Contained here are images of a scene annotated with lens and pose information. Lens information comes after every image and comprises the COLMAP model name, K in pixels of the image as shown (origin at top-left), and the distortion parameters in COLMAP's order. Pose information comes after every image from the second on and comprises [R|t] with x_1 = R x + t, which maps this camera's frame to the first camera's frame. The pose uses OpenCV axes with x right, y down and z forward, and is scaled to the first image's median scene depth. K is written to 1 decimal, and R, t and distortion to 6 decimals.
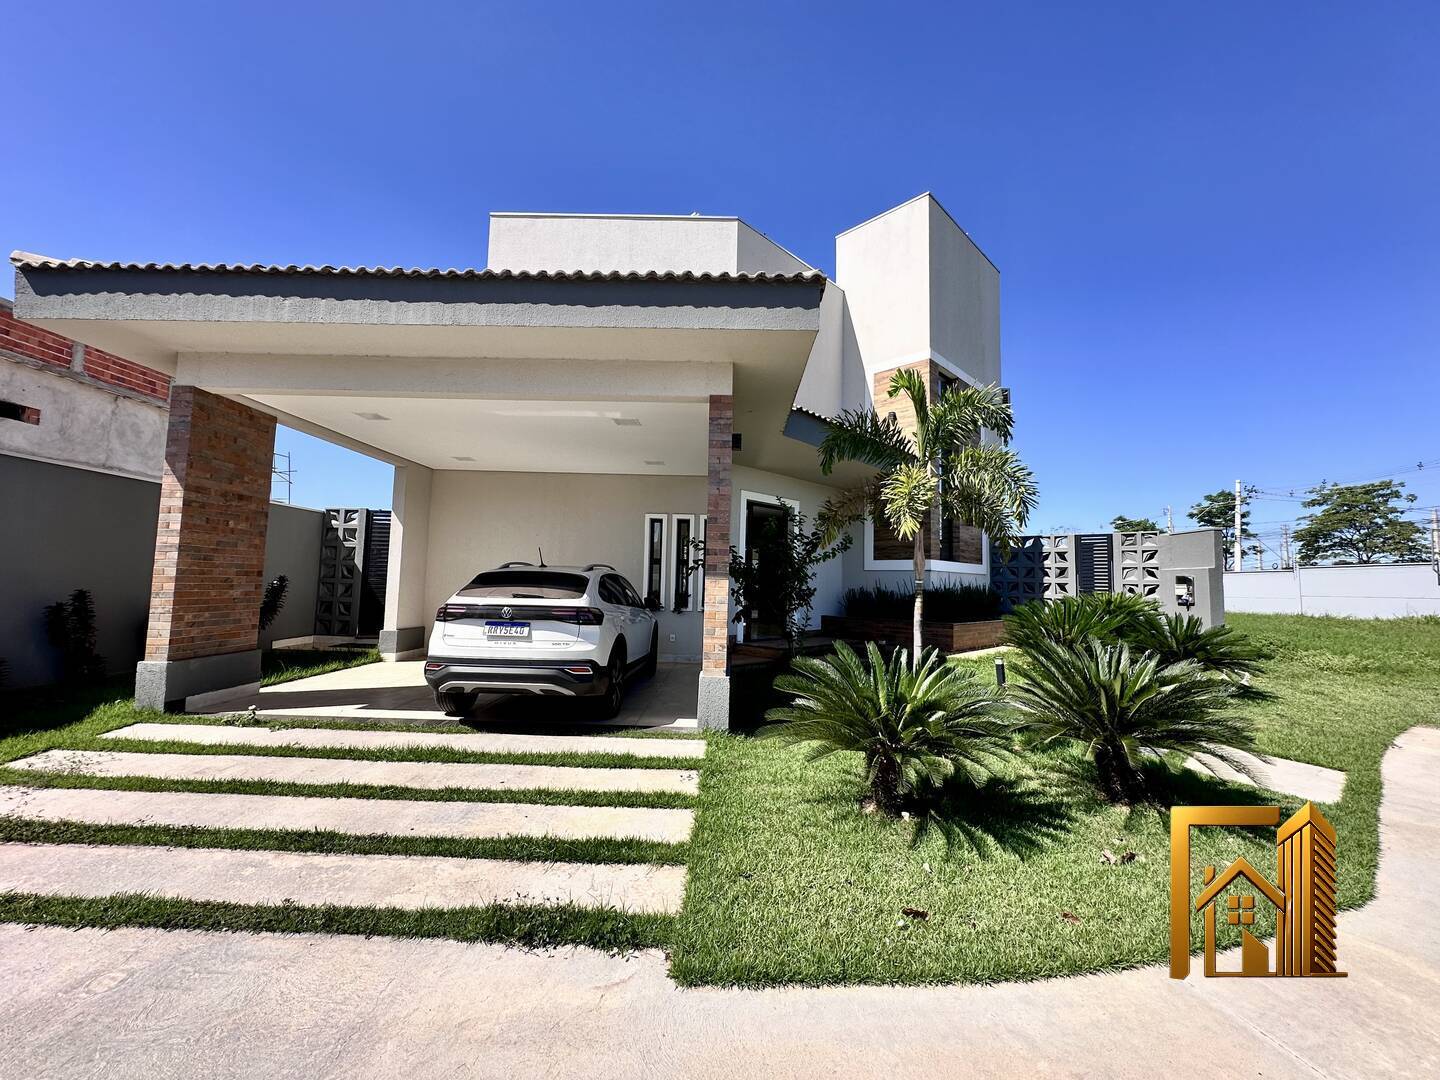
lens RADIAL K [[573.4, 0, 720.0], [0, 573.4, 540.0], [0, 0, 1]] dist [-0.000227, 0.000240]
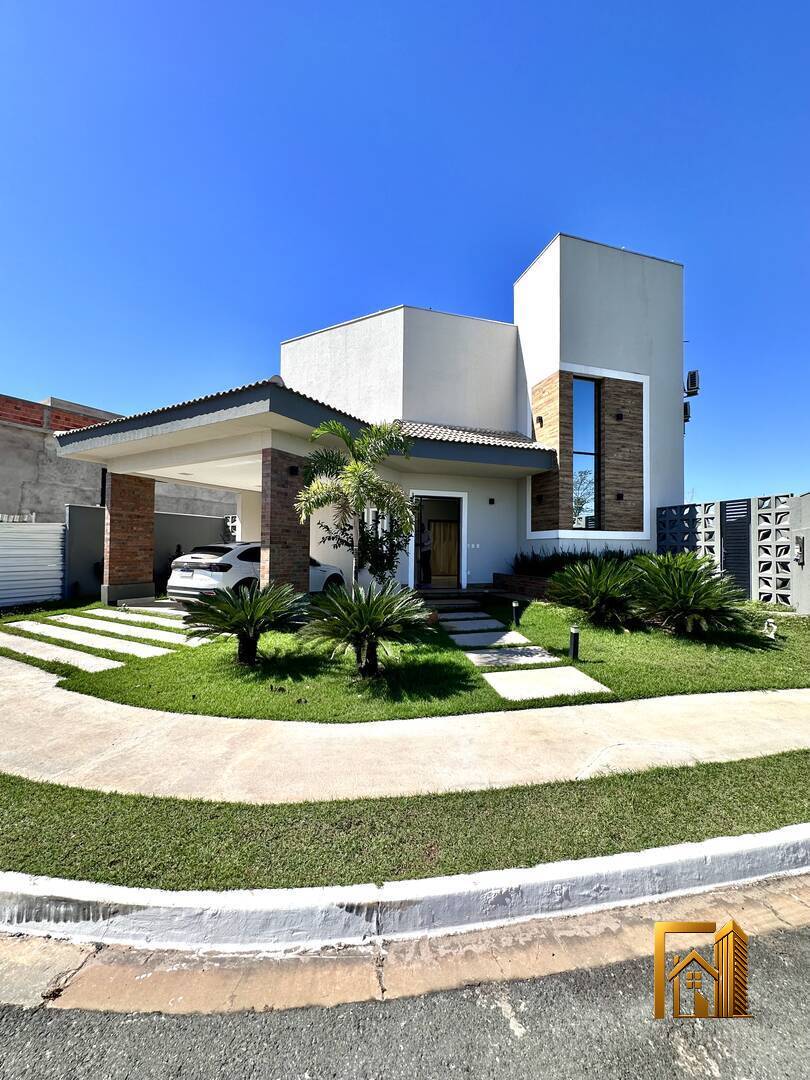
lens RADIAL K [[430.1, 0, 405.9], [0, 430.1, 541.7], [0, 0, 1]] dist [-0.000227, 0.000240]
pose [[0.879063, -0.026242, -0.475983, 0.882013], [0.048938, 0.998176, 0.035349, 0.016718], [0.474187, -0.054368, 0.878744, -0.014754]]
